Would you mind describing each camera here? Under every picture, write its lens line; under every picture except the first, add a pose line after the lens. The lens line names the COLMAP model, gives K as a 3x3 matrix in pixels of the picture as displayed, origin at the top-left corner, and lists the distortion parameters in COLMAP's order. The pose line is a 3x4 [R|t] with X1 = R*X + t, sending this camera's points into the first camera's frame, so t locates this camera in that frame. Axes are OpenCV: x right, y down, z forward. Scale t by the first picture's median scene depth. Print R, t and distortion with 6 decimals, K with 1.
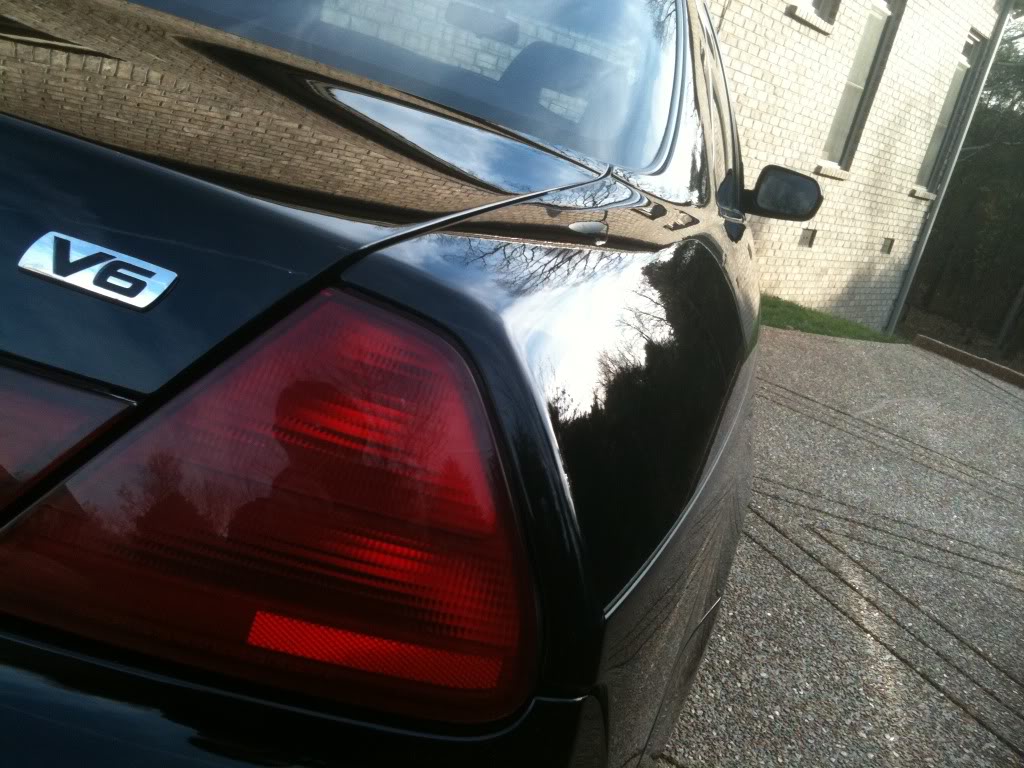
lens RADIAL K [[887.5, 0, 512.0], [0, 887.5, 384.0], [0, 0, 1]] dist [-0.002185, -0.274169]
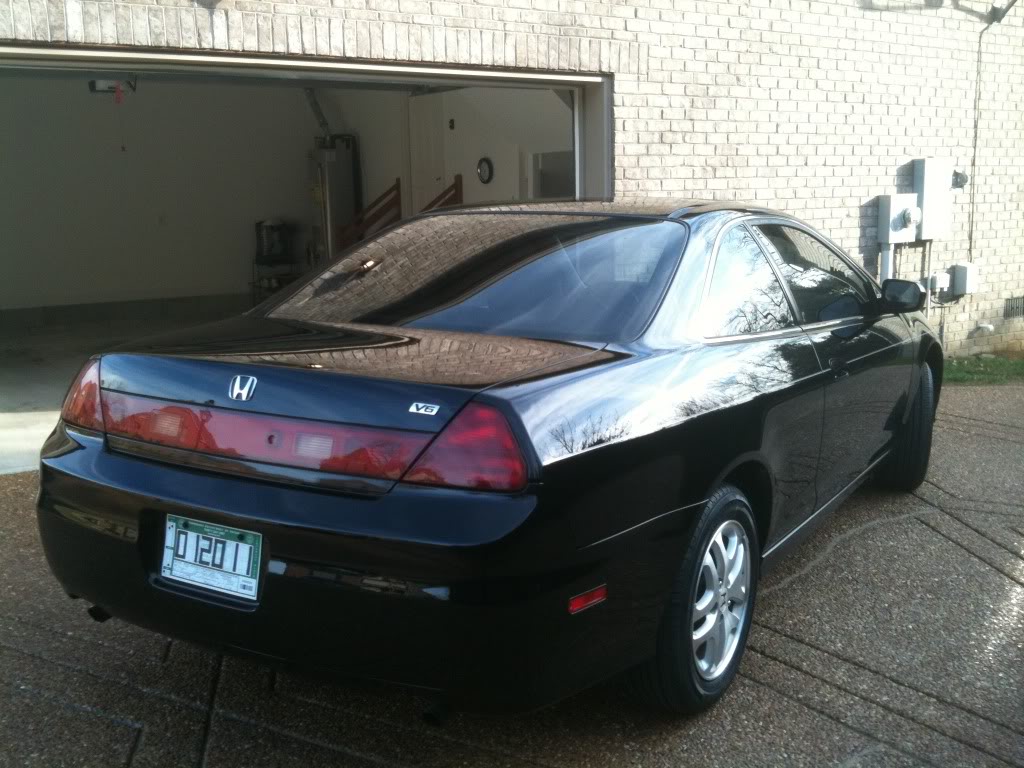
lens RADIAL K [[887.5, 0, 512.0], [0, 887.5, 384.0], [0, 0, 1]] dist [-0.002185, -0.274169]
pose [[0.853170, -0.262218, -0.450936, 2.235570], [0.160611, 0.954523, -0.251176, 1.065385], [0.496291, 0.141870, 0.856486, -3.069833]]
